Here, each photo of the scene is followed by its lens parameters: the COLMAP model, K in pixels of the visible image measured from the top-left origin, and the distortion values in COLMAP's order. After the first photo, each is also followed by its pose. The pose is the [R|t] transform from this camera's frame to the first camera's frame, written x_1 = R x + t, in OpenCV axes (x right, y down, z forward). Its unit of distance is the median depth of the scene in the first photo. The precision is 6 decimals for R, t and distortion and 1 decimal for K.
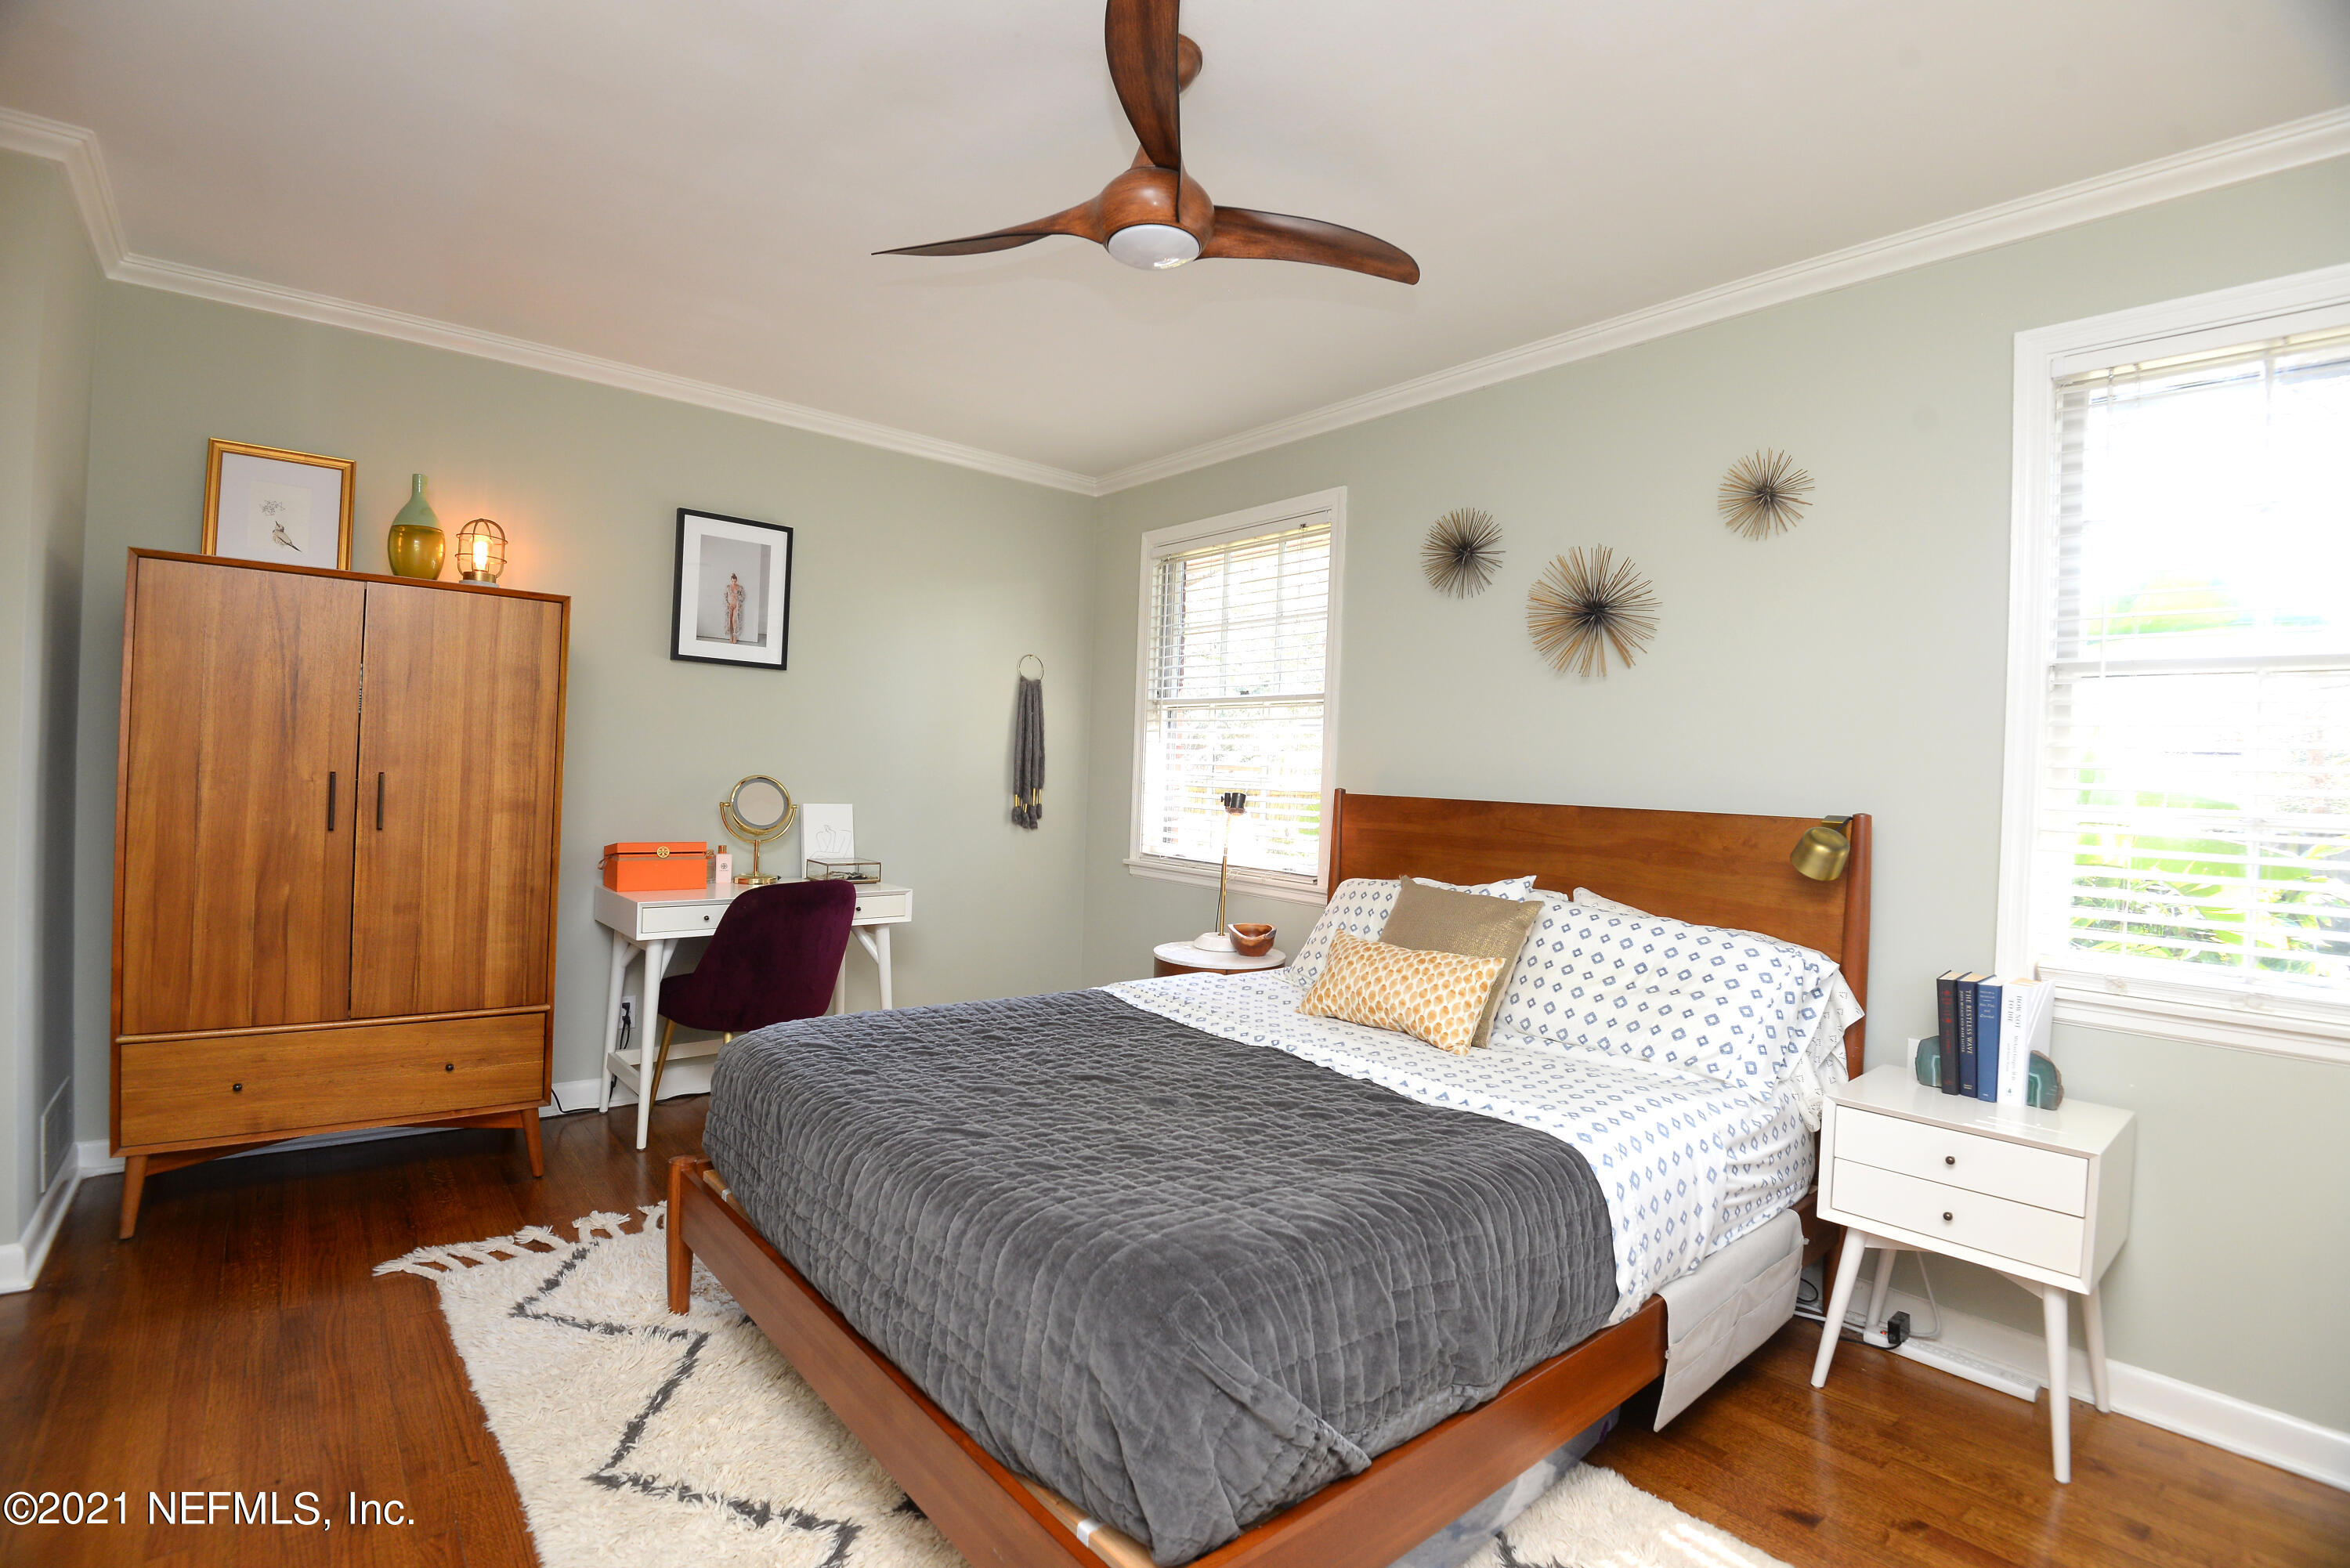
lens RADIAL K [[1090.5, 0, 1175.0], [0, 1090.5, 784.0], [0, 0, 1]] dist [-0.061448, -0.000105]
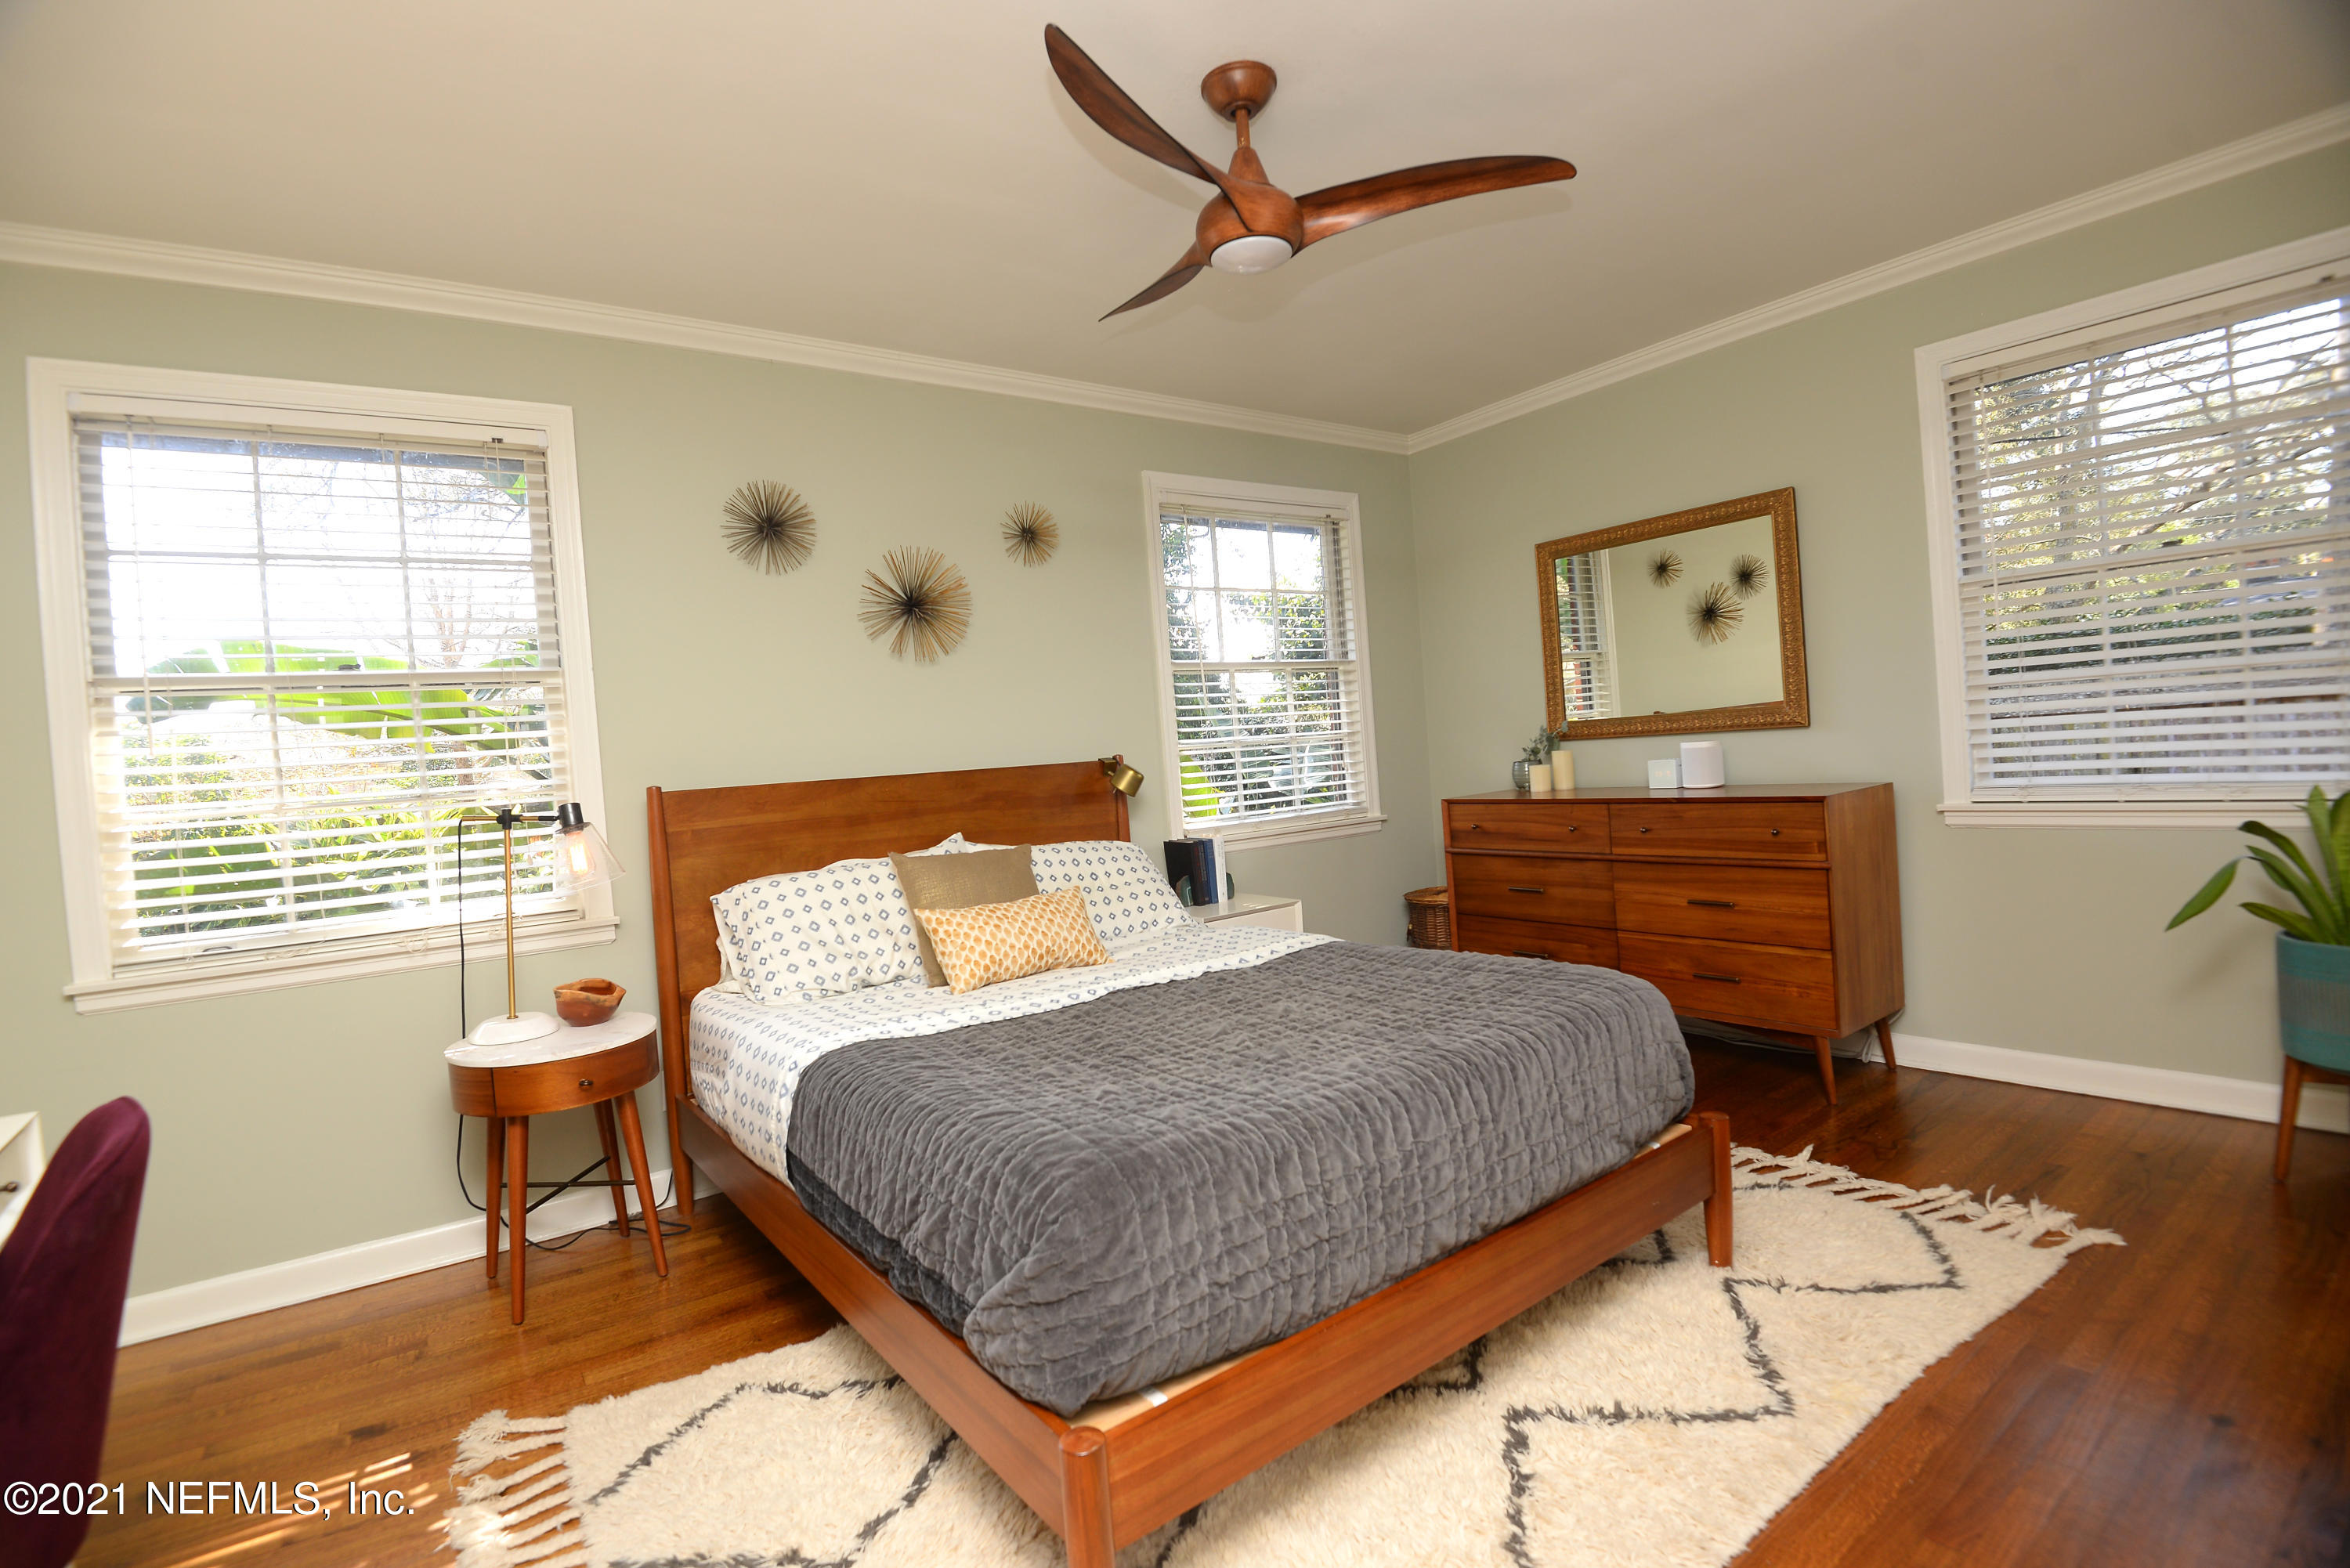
lens RADIAL K [[1090.5, 0, 1175.0], [0, 1090.5, 784.0], [0, 0, 1]] dist [-0.061448, -0.000105]
pose [[0.040771, -0.072005, 0.996571, -0.832780], [0.086074, 0.993945, 0.068294, -0.024719], [-0.995454, 0.082994, 0.046722, 0.757820]]
